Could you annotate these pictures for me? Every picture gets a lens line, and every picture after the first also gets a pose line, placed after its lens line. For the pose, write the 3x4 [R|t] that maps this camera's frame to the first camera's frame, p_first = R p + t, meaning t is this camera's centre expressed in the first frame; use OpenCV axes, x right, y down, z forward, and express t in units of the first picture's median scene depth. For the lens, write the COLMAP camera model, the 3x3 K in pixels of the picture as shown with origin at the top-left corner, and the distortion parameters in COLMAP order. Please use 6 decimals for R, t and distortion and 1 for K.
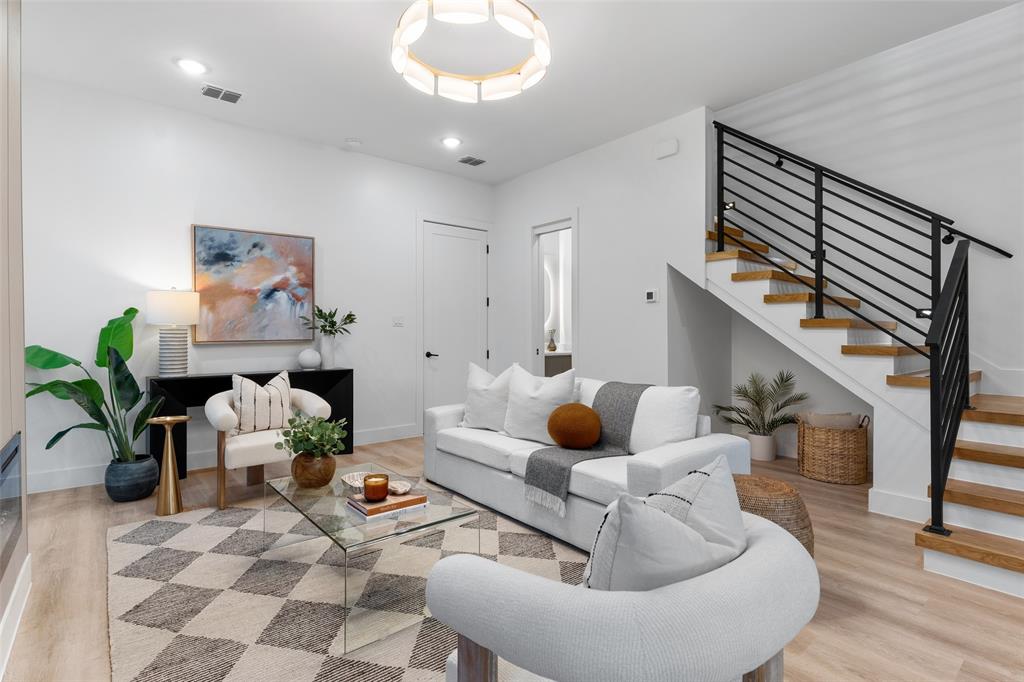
lens RADIAL K [[498.6, 0, 503.8], [0, 498.6, 337.2], [0, 0, 1]] dist [-0.005352, 0.000076]
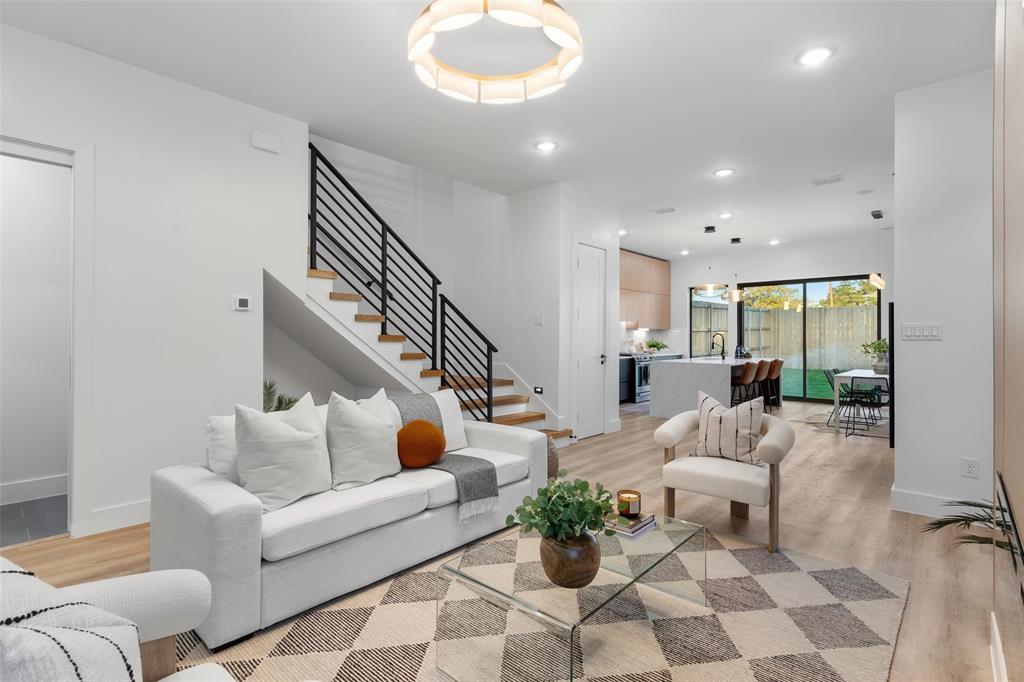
lens RADIAL K [[498.6, 0, 504.0], [0, 498.6, 337.4], [0, 0, 1]] dist [-0.005352, 0.000076]
pose [[-0.154177, -0.000837, 0.988043, -0.788587], [0.005507, 0.999983, 0.001707, -0.030525], [-0.988028, 0.005705, -0.154169, 0.897226]]
